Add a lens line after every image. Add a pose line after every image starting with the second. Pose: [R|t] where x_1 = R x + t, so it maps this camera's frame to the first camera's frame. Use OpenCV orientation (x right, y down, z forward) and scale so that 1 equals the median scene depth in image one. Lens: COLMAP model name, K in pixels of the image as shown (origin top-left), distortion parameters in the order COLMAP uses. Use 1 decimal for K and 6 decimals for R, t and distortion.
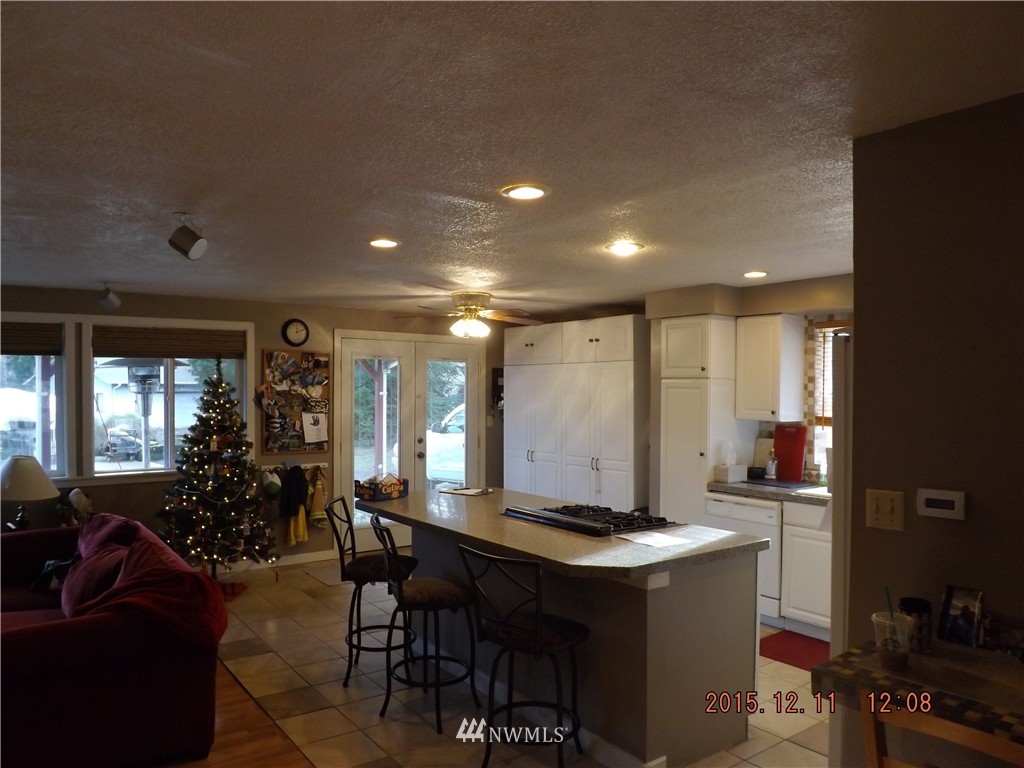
lens RADIAL K [[743.0, 0, 497.2], [0, 743.0, 383.7], [0, 0, 1]] dist [-0.082710, 0.039274]
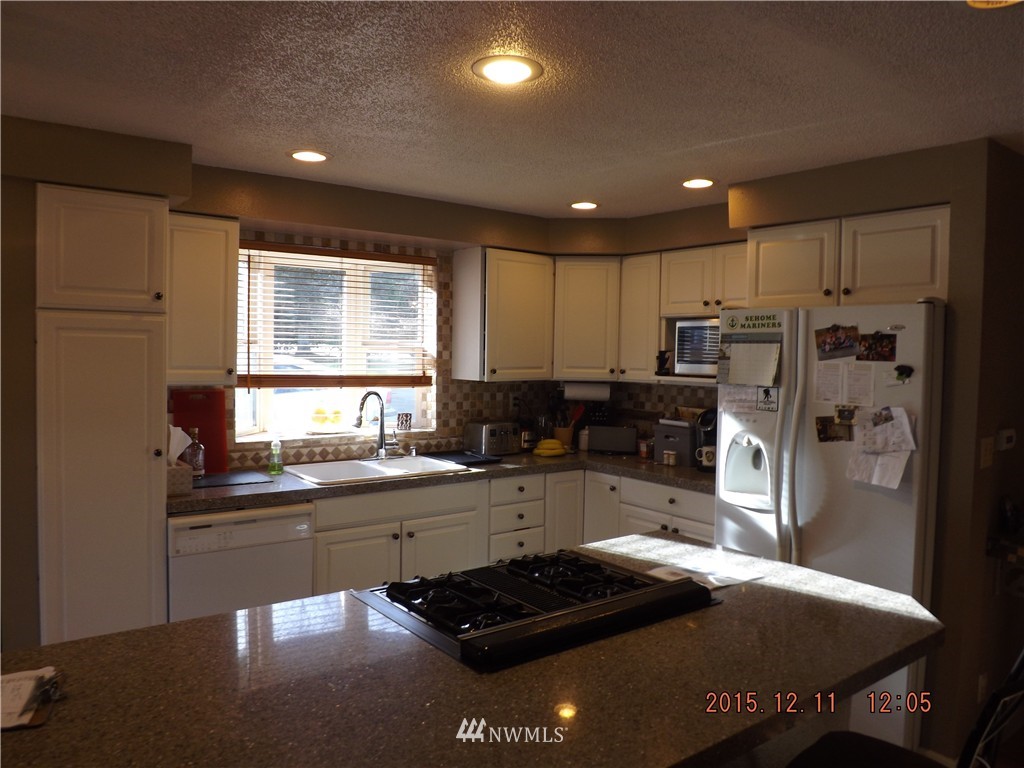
lens RADIAL K [[743.0, 0, 497.2], [0, 743.0, 383.7], [0, 0, 1]] dist [-0.082710, 0.039274]
pose [[-0.026291, -0.054754, 0.998154, -0.267565], [-0.023105, 0.998265, 0.054152, 0.009306], [-0.999387, -0.021639, -0.027511, 0.764522]]
